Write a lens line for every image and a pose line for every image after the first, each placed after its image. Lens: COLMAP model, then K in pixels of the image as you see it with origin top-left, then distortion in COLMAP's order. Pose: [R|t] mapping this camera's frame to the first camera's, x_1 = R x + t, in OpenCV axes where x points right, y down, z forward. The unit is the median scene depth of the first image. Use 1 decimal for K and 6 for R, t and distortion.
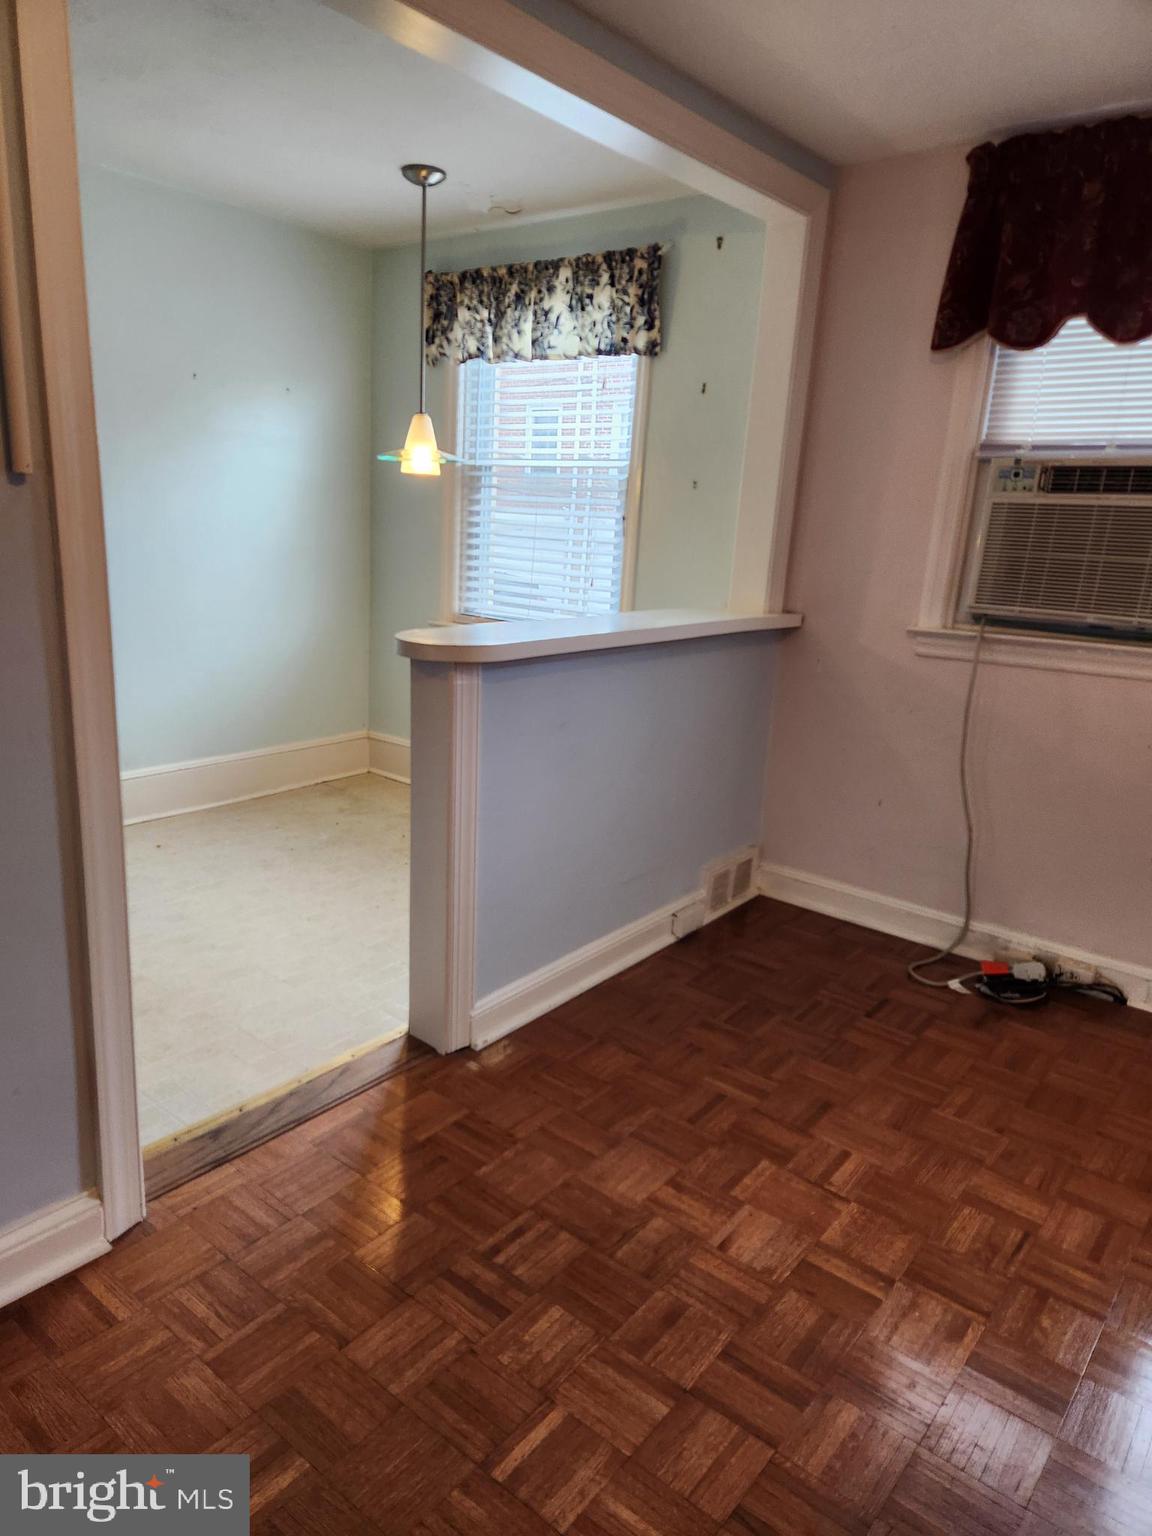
lens RADIAL K [[1036.0, 0, 574.8], [0, 1036.0, 765.0], [0, 0, 1]] dist [0.084044, -0.007098]
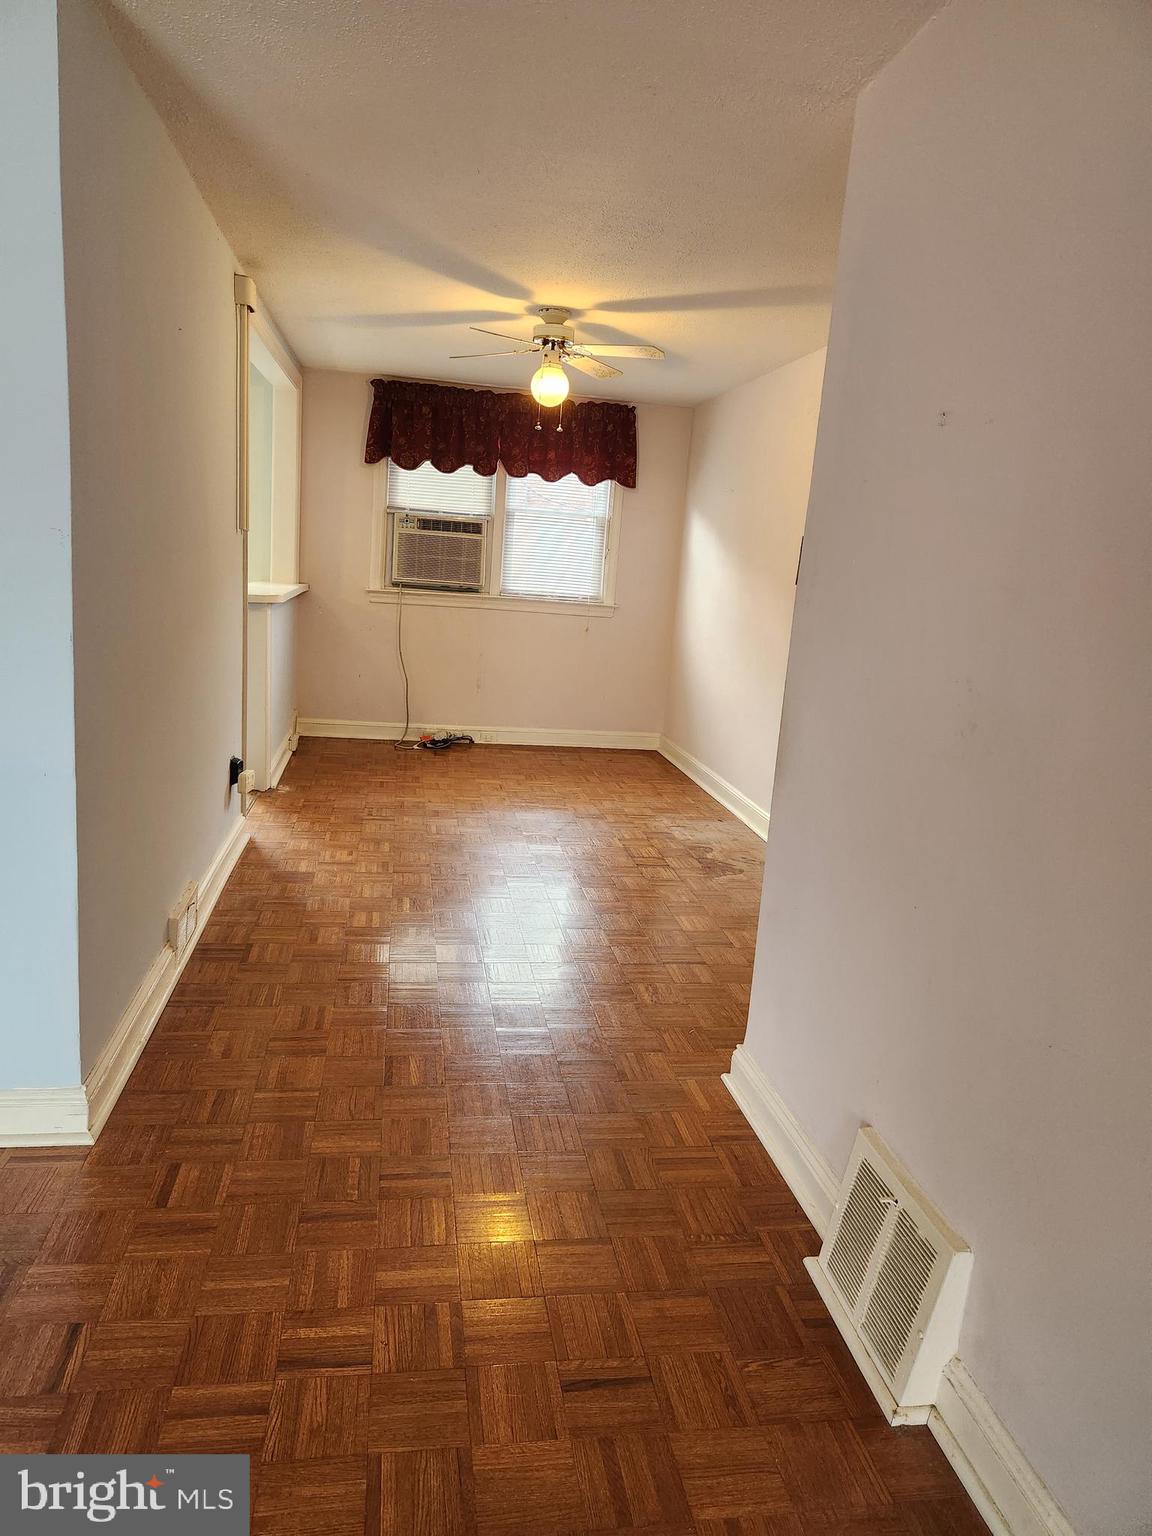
lens RADIAL K [[1036.0, 0, 575.0], [0, 1036.0, 767.0], [0, 0, 1]] dist [0.084044, -0.007098]
pose [[0.671662, -0.149708, 0.725574, -0.874205], [0.139598, 0.987401, 0.074505, 0.112347], [-0.727586, 0.051246, 0.684099, -0.652181]]
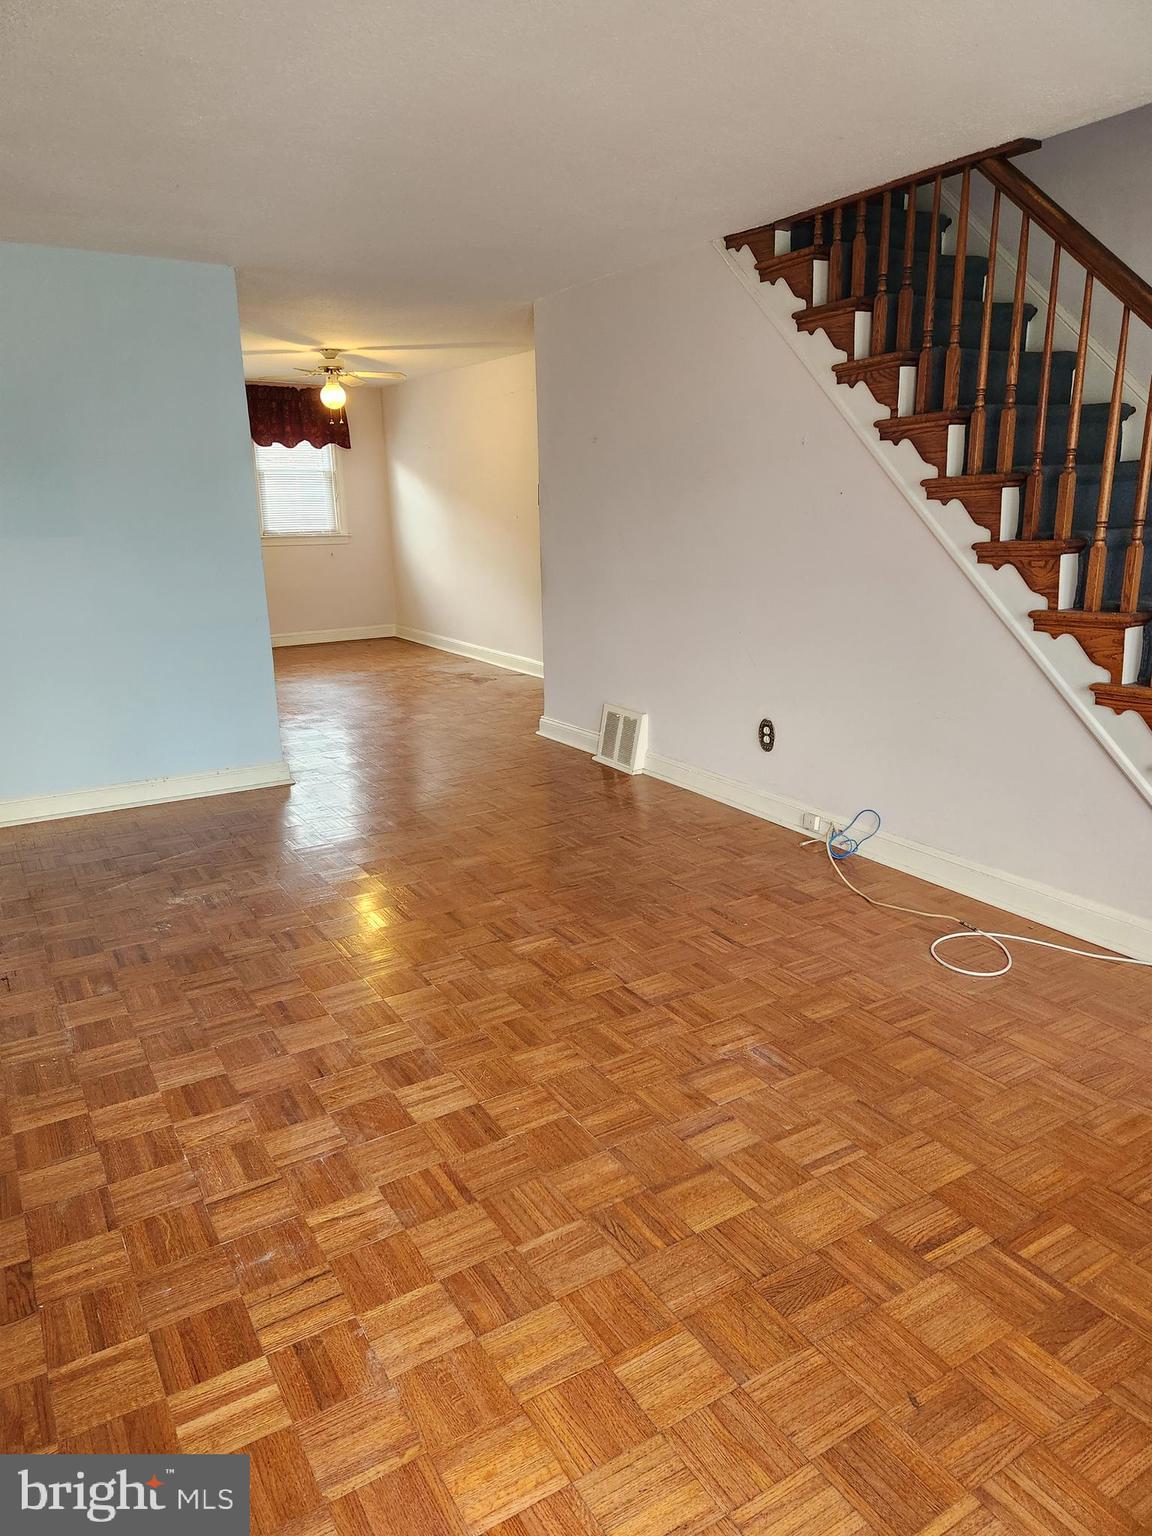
lens RADIAL K [[1036.0, 0, 579.0], [0, 1036.0, 771.0], [0, 0, 1]] dist [0.084044, -0.007098]
pose [[0.340731, -0.295554, 0.892496, -1.766220], [0.257608, 0.942321, 0.213706, 0.122004], [-0.904179, 0.157098, 0.397215, -0.915706]]
